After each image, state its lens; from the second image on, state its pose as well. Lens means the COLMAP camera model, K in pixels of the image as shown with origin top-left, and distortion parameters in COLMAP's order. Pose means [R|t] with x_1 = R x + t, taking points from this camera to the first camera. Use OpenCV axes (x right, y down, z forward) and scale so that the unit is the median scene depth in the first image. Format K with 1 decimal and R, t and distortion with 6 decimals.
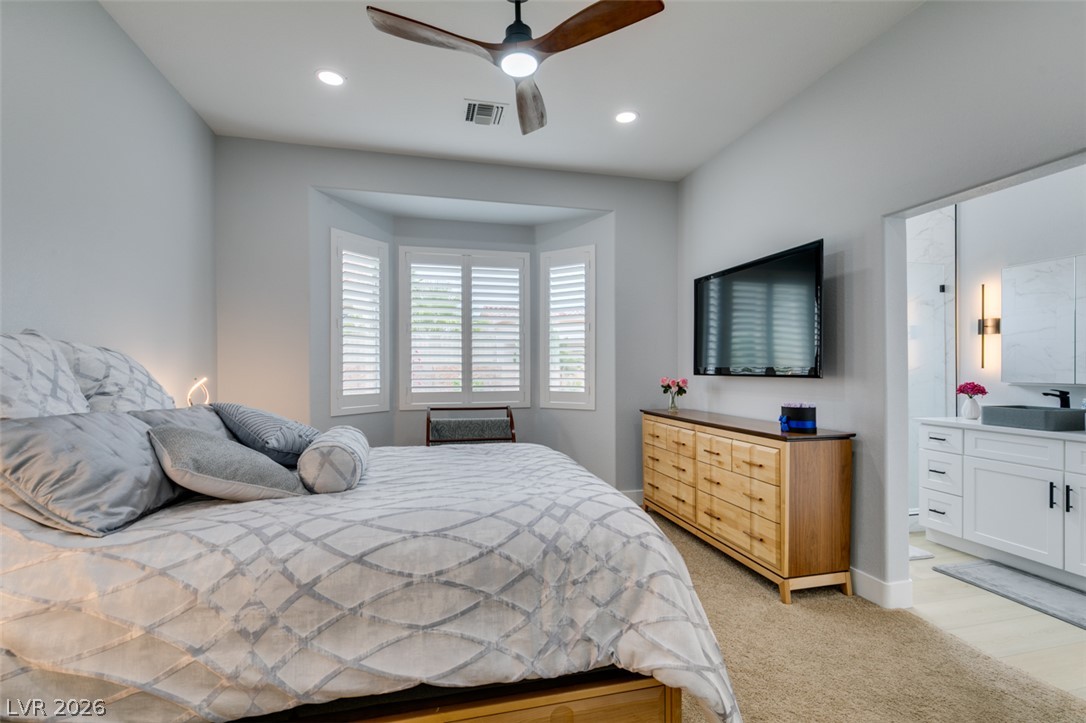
lens RADIAL K [[490.8, 0, 540.2], [0, 490.8, 362.2], [0, 0, 1]] dist [0.002181, 0.000019]
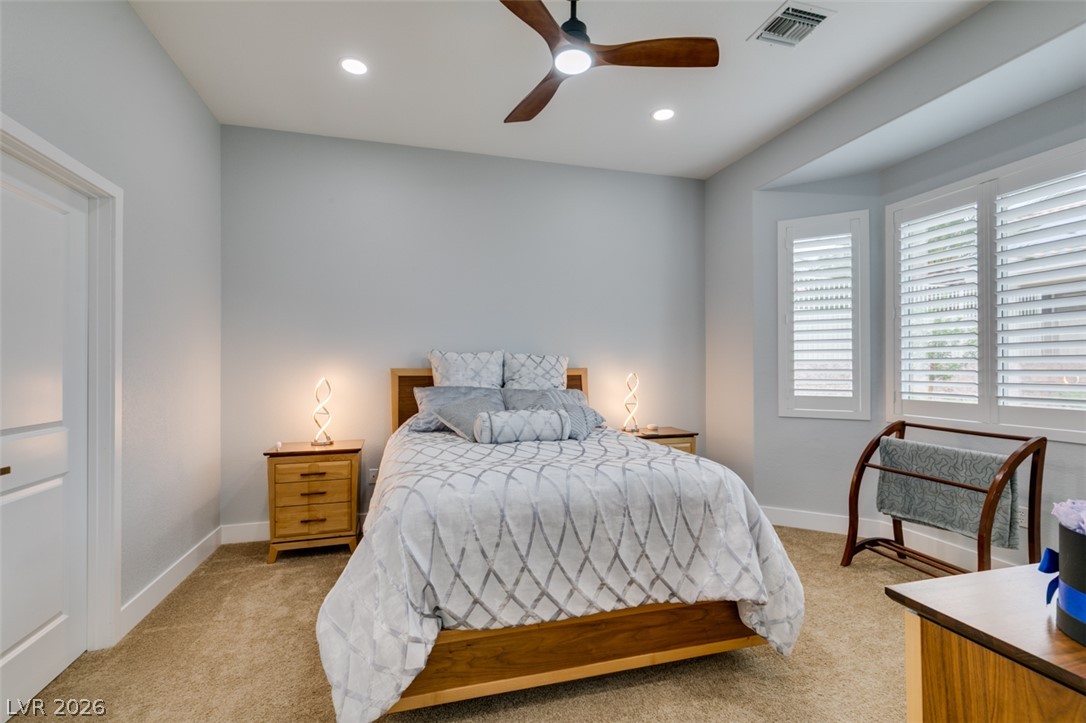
lens RADIAL K [[485.8, 0, 541.2], [0, 485.8, 365.1], [0, 0, 1]] dist [-0.000148, -0.000812]
pose [[0.028988, -0.004812, -0.999568, 0.503655], [0.012746, 0.999909, -0.004444, 0.007393], [0.999498, -0.012612, 0.029047, 0.492498]]
